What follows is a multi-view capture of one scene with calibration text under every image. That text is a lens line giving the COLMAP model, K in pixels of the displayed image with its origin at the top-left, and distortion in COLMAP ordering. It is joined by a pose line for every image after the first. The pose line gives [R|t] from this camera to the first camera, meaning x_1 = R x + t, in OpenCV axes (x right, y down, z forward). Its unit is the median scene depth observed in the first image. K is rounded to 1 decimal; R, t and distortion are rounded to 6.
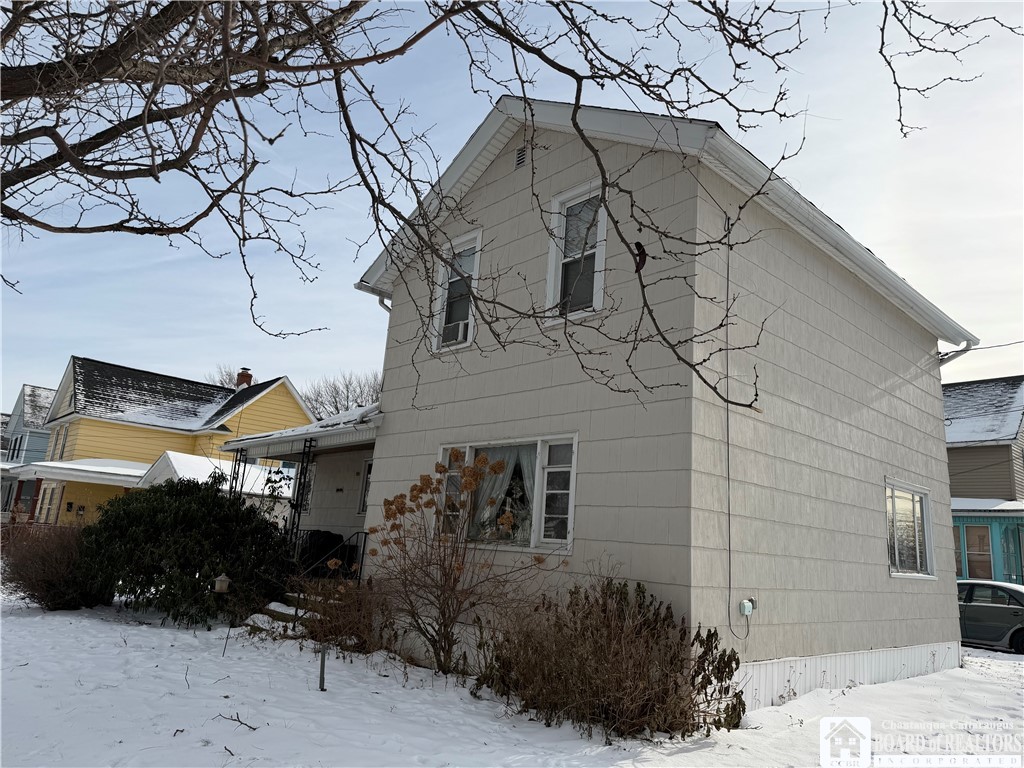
lens RADIAL K [[721.9, 0, 512.0], [0, 721.9, 384.0], [0, 0, 1]] dist [0.083042, -0.104544]
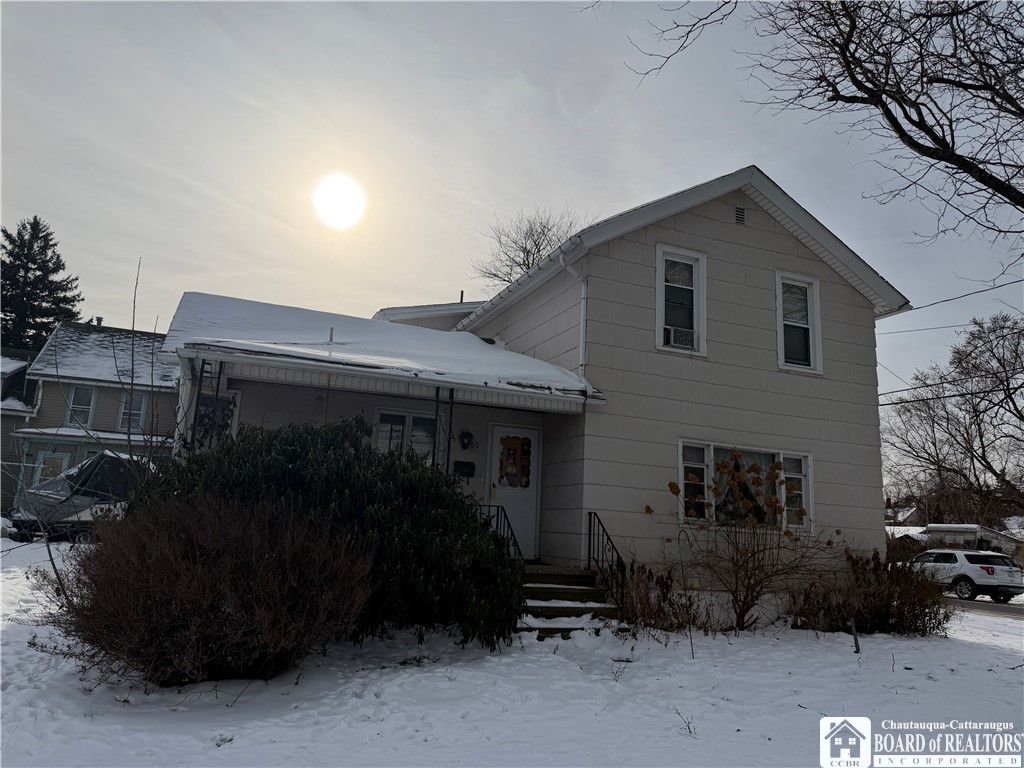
lens RADIAL K [[721.9, 0, 512.0], [0, 721.9, 384.0], [0, 0, 1]] dist [0.083042, -0.104544]
pose [[0.359339, 0.149734, 0.921116, -1.385575], [-0.227508, 0.971318, -0.069141, 0.158681], [-0.905050, -0.184717, 0.383099, 0.936757]]
